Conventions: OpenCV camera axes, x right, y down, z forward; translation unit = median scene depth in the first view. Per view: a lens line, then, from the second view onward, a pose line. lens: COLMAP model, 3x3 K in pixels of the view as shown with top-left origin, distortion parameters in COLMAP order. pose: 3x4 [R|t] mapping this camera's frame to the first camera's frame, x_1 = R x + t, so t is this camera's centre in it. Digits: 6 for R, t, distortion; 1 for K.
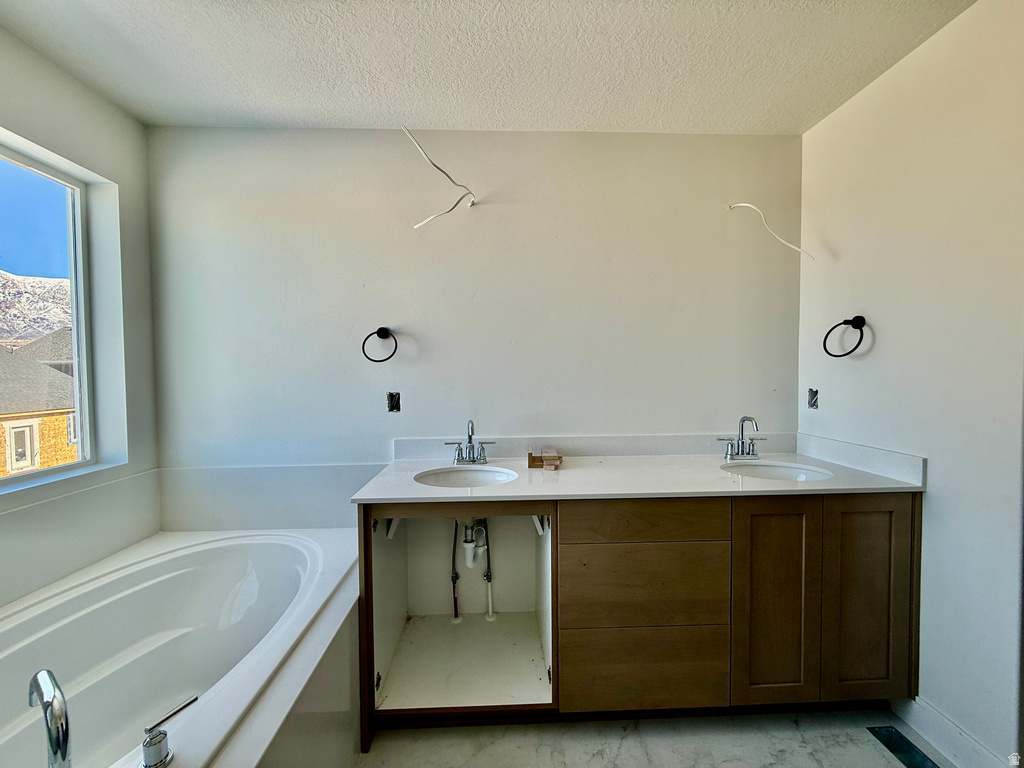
lens RADIAL K [[404.8, 0, 512.0], [0, 404.8, 384.0], [0, 0, 1]] dist [0.000993, 0.000172]
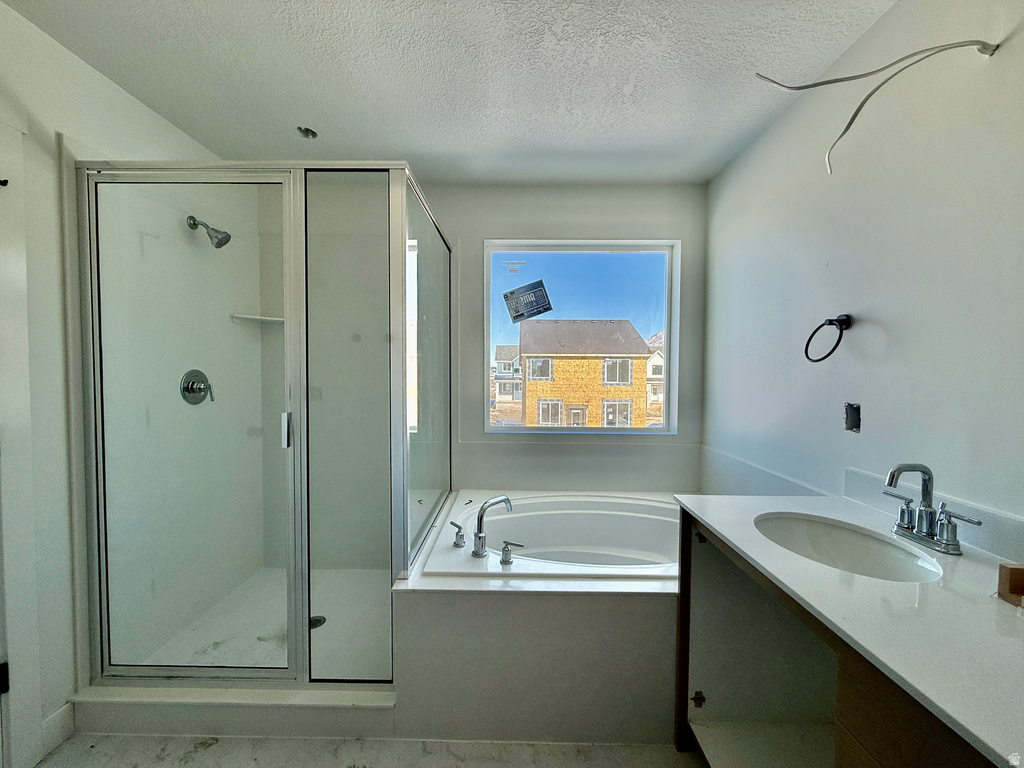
lens RADIAL K [[404.8, 0, 512.0], [0, 404.8, 384.0], [0, 0, 1]] dist [0.000993, 0.000172]
pose [[-0.050672, 0.043413, -0.997771, 0.477708], [-0.039074, 0.998204, 0.045416, -0.024774], [0.997951, 0.041288, -0.048884, 0.449277]]
